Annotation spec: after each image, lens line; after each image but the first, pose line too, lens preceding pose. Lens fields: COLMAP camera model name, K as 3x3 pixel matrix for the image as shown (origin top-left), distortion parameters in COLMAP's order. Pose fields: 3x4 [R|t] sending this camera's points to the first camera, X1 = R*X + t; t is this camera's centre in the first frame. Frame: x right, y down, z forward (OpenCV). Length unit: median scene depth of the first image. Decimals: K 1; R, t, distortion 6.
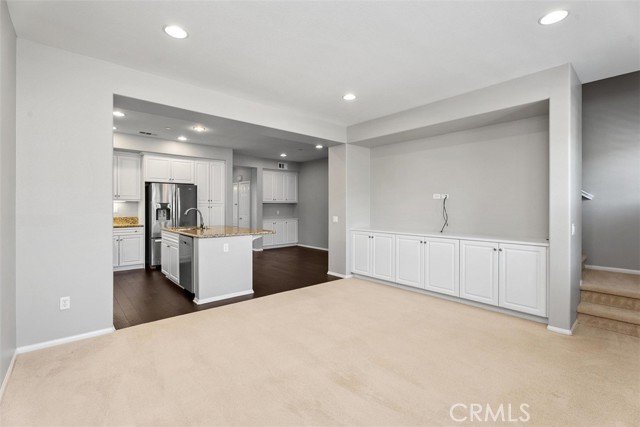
lens RADIAL K [[282.8, 0, 318.8], [0, 282.8, 207.0], [0, 0, 1]] dist [0.001315, 0.000099]
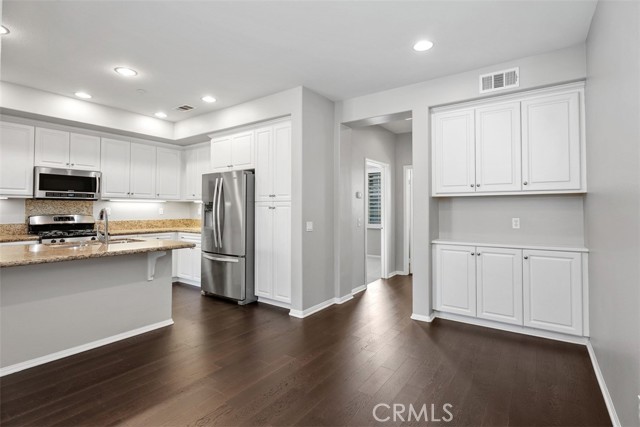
lens RADIAL K [[321.0, 0, 320.0], [0, 321.0, 213.5], [0, 0, 1]] dist [0.044489, 0.000106]
pose [[0.232946, 0.013014, -0.972402, 0.282753], [0.002396, 0.999900, 0.013956, 0.003604], [0.972487, -0.005581, 0.232892, 1.068815]]
